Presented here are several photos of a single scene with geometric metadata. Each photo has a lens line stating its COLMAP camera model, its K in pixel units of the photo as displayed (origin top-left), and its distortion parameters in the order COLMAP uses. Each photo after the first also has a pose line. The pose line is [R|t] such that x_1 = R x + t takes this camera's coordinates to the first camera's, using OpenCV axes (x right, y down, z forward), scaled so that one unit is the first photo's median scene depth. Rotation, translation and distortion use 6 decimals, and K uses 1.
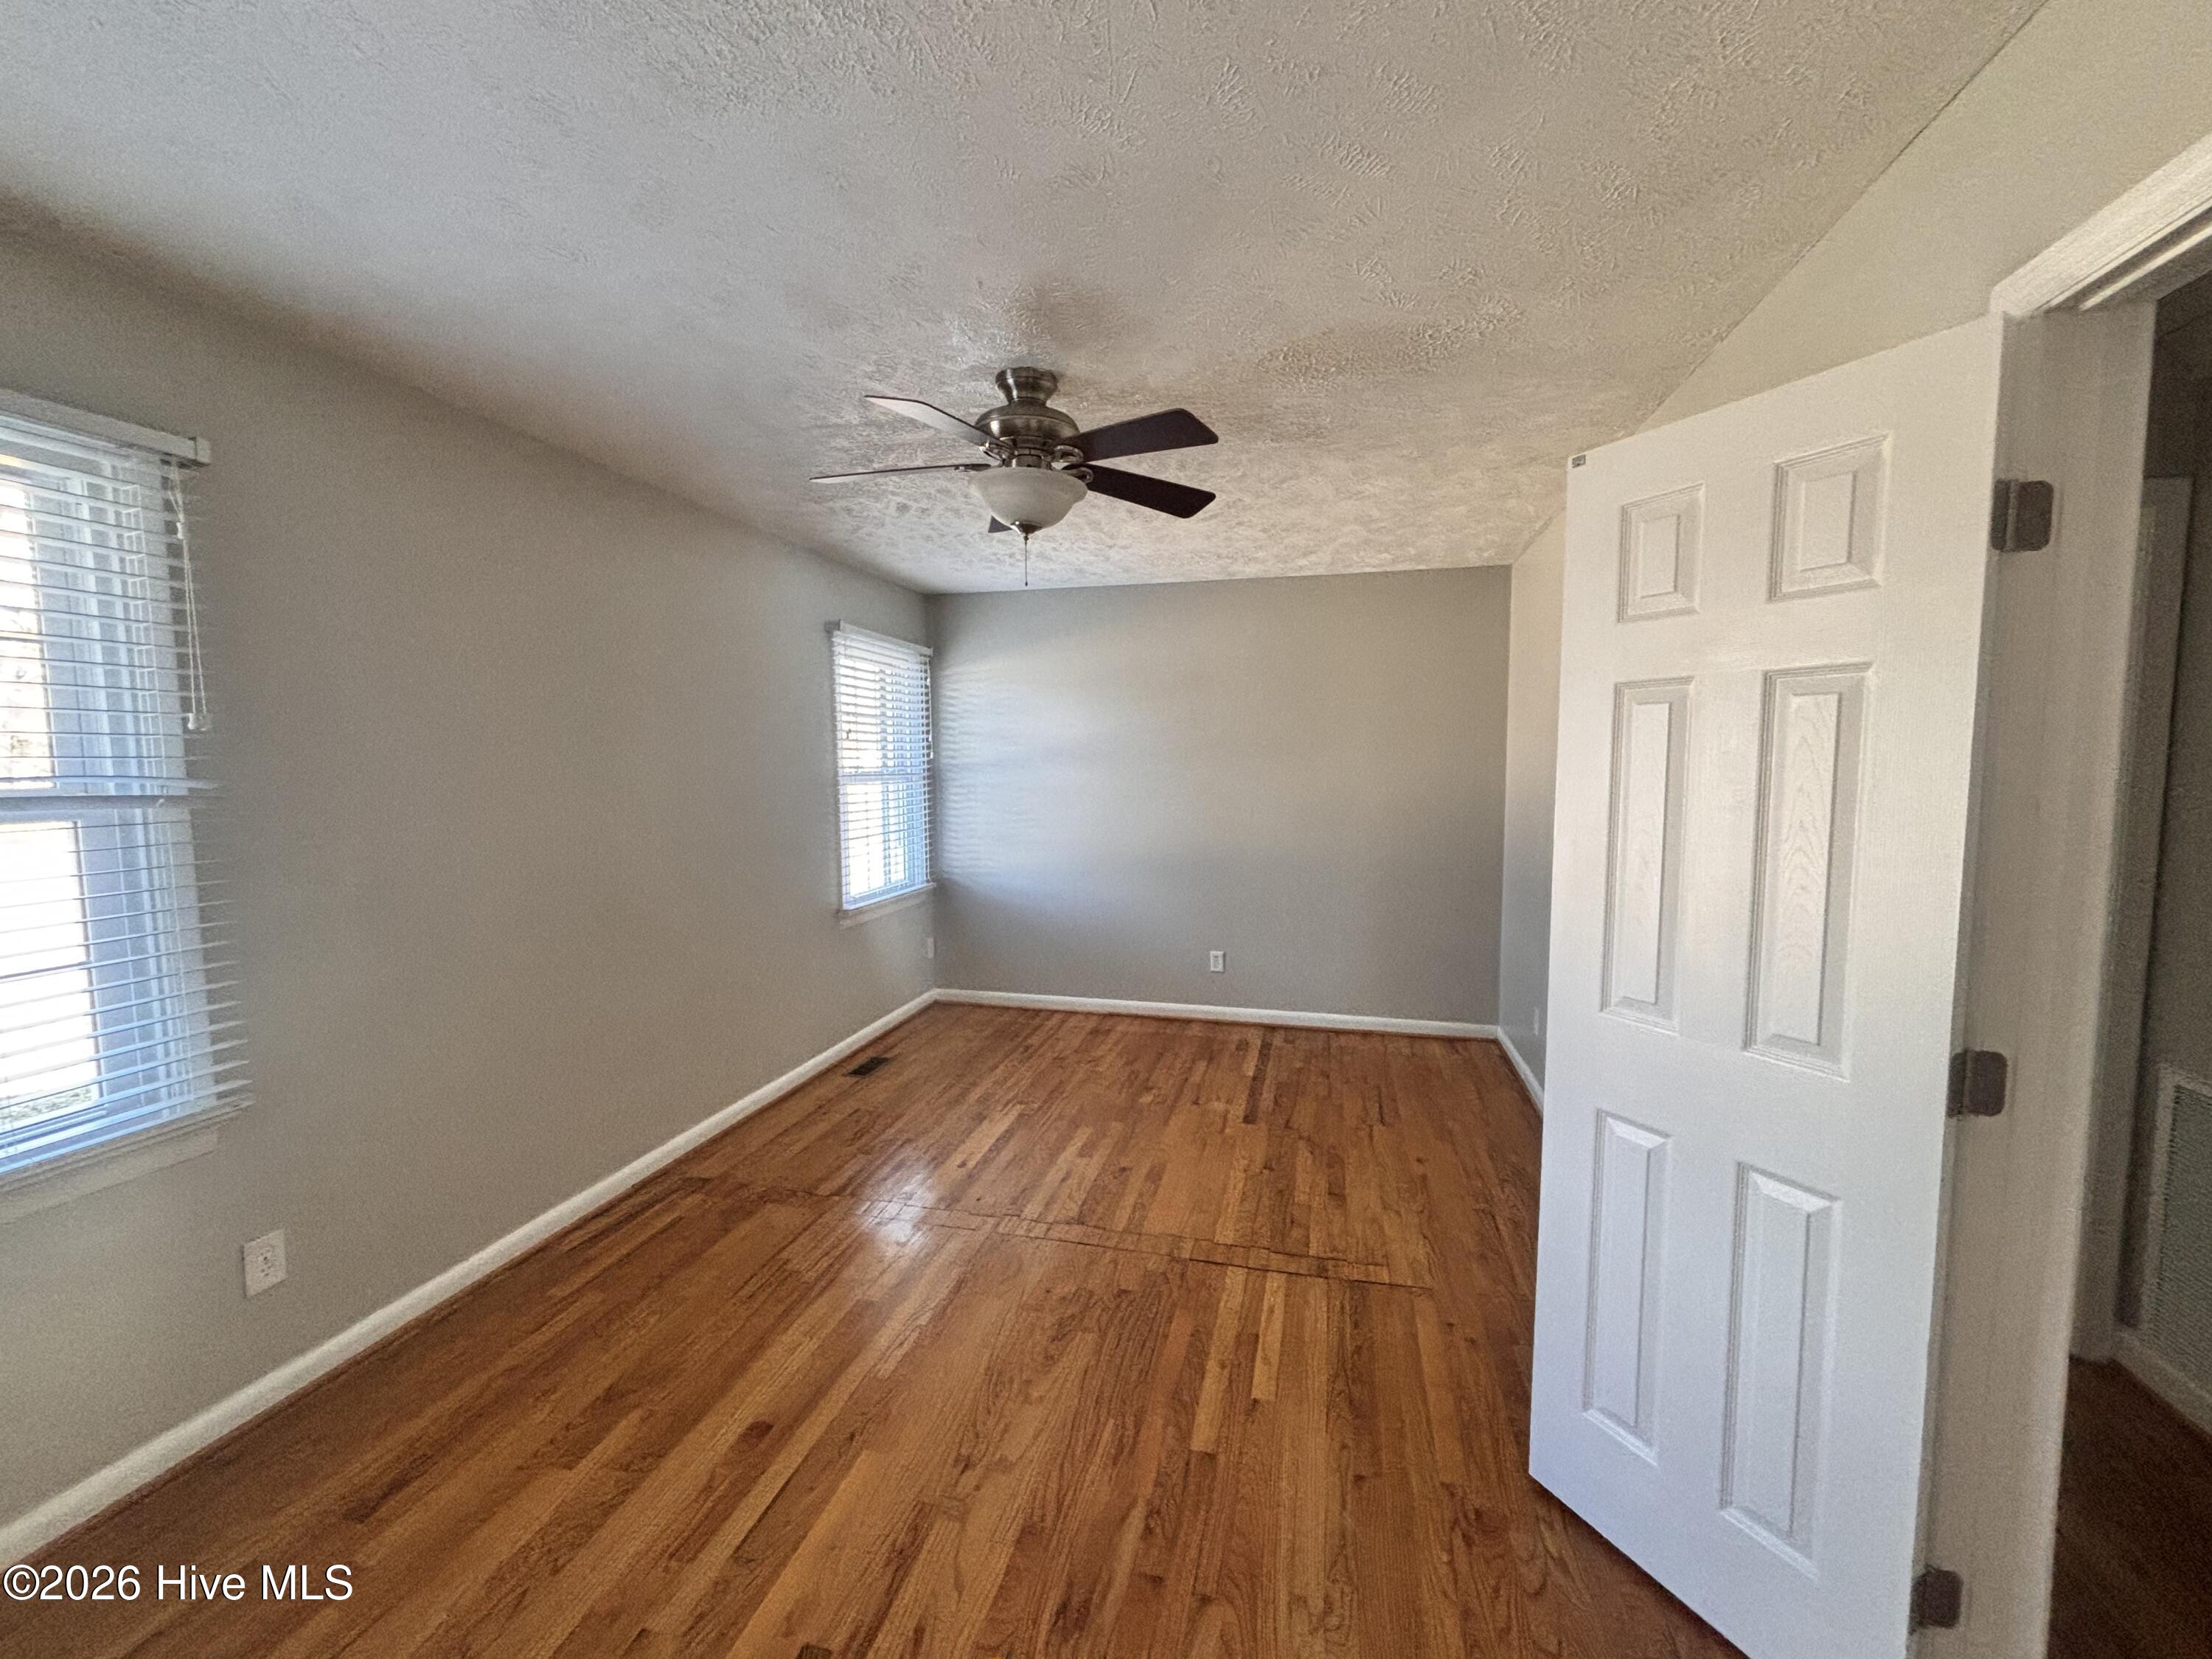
lens RADIAL K [[892.6, 0, 1114.3], [0, 892.6, 831.1], [0, 0, 1]] dist [0.016298, -0.002845]
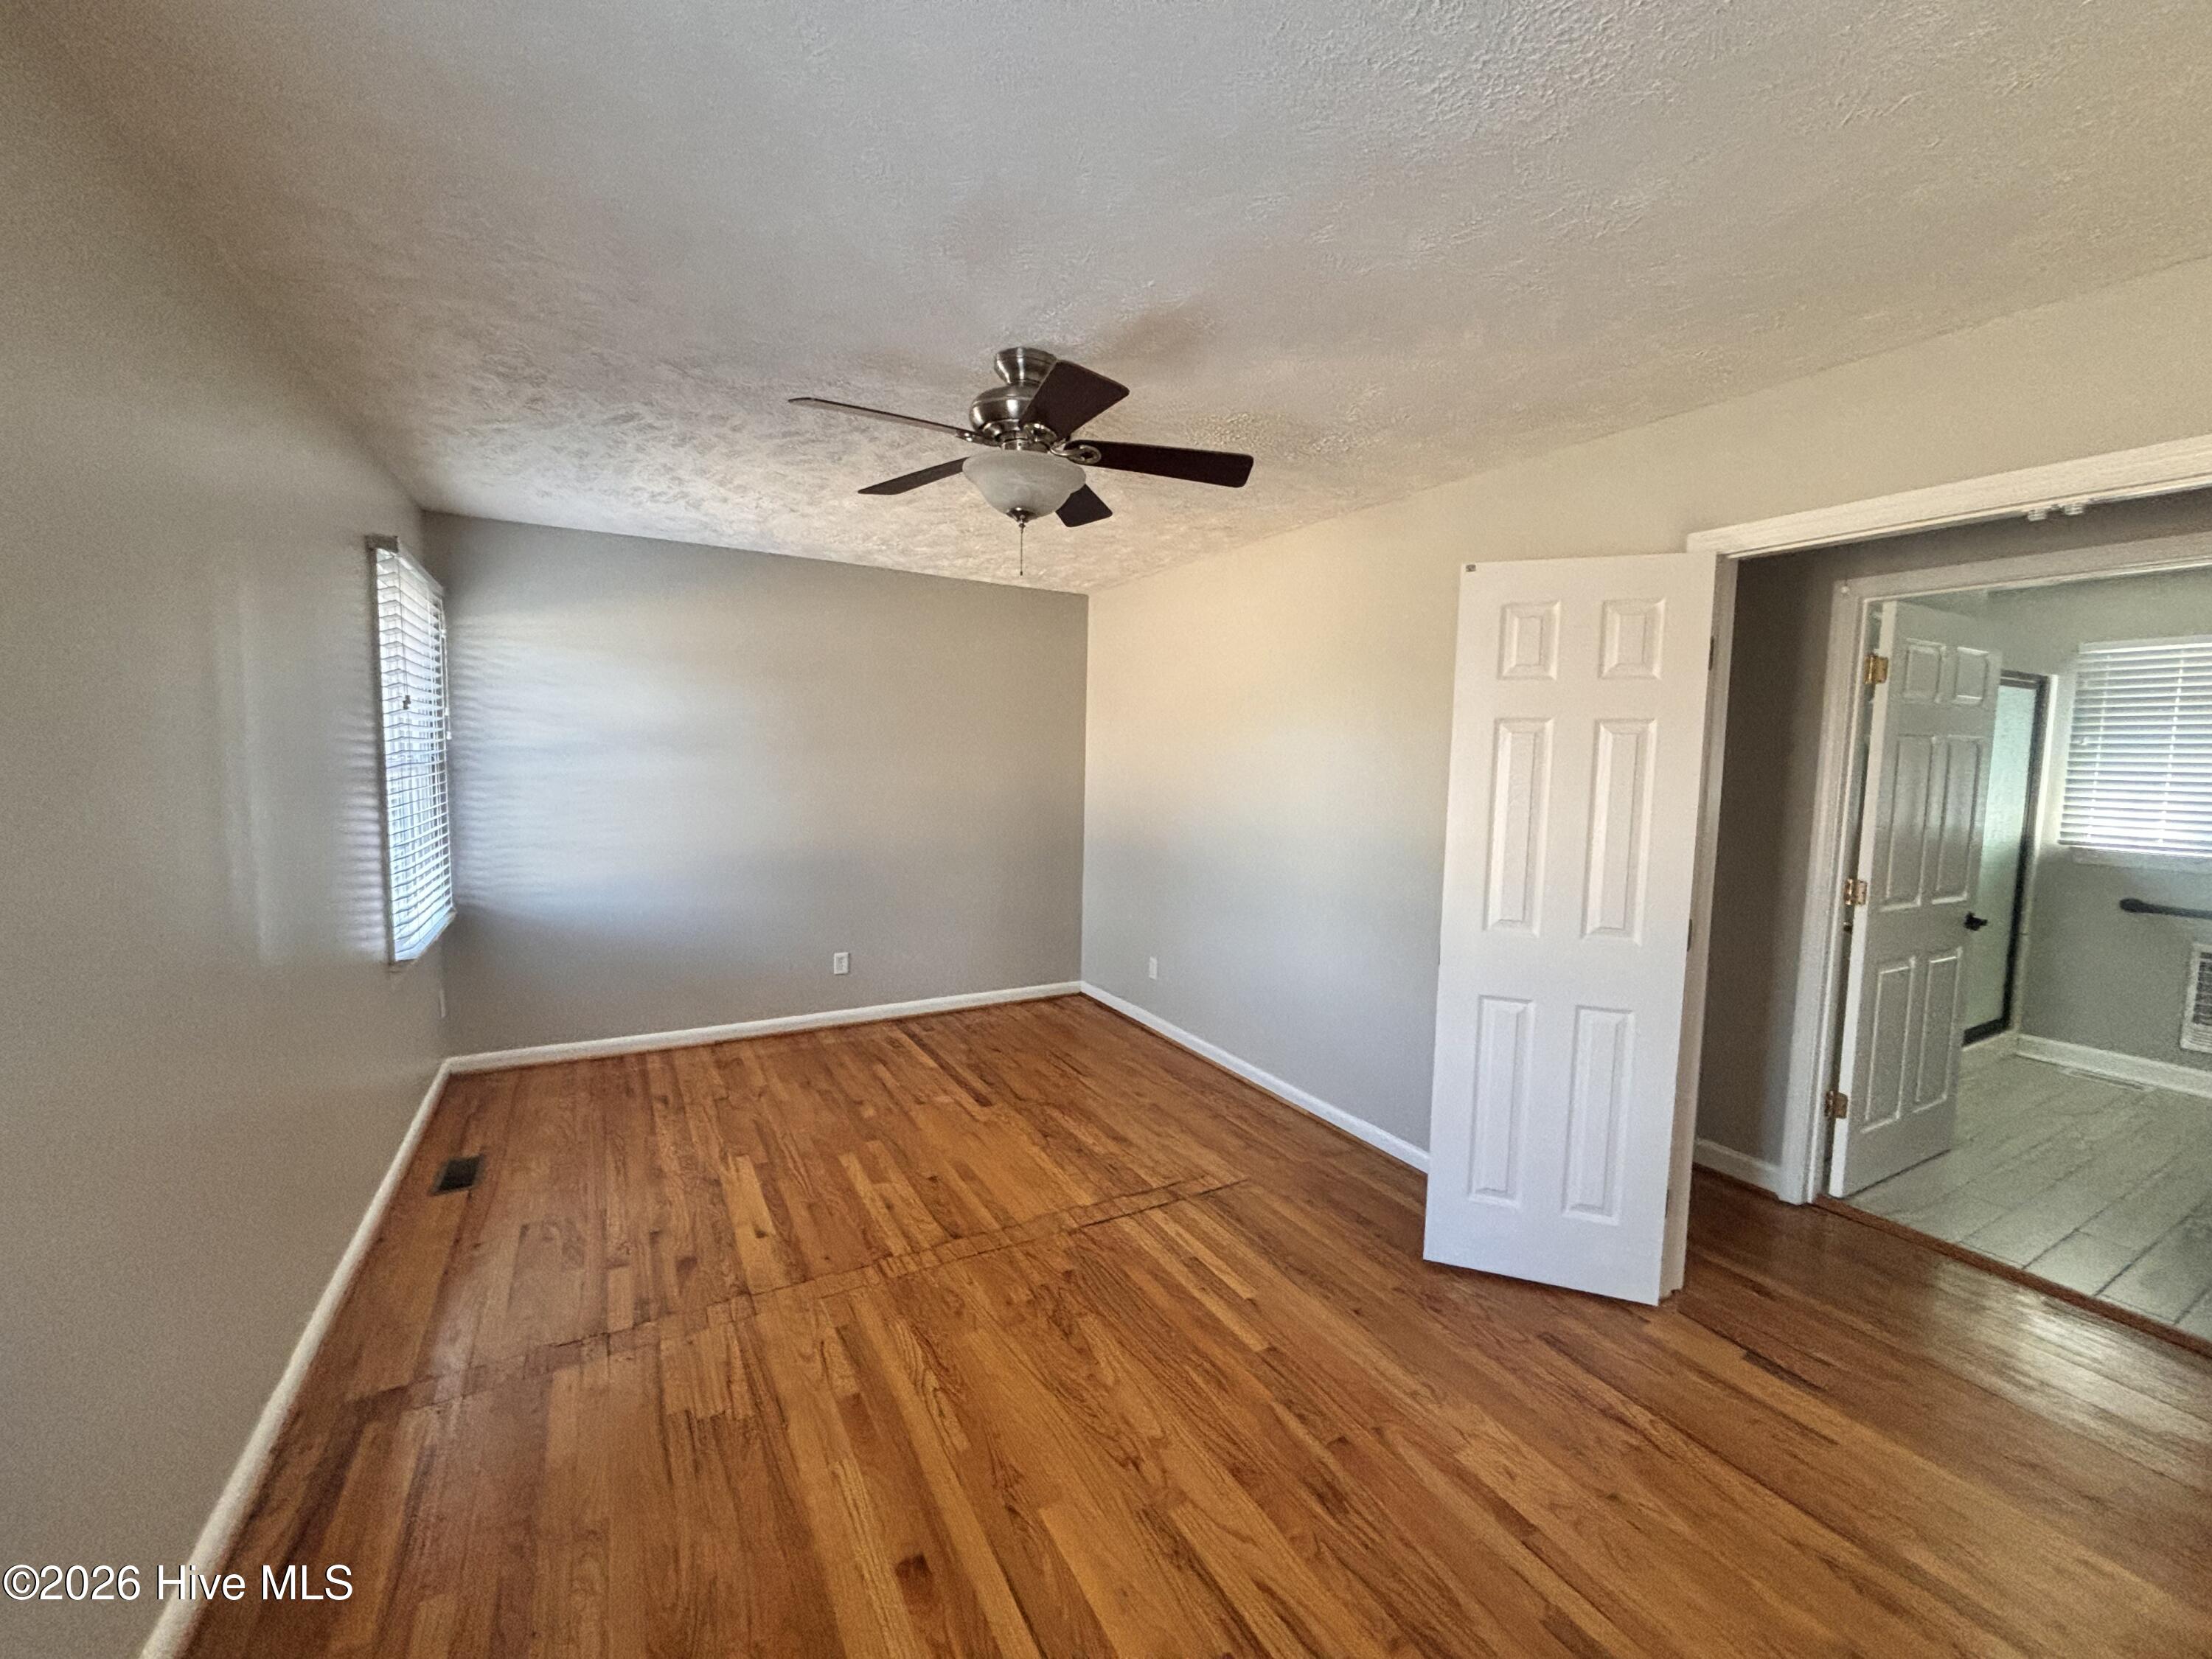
lens RADIAL K [[892.6, 0, 1100.7], [0, 892.6, 825.8], [0, 0, 1]] dist [0.016298, -0.002845]
pose [[0.725124, -0.036093, 0.687672, -0.455909], [0.031965, 0.999313, 0.018744, -0.012855], [-0.687876, 0.008389, 0.725780, 0.155760]]
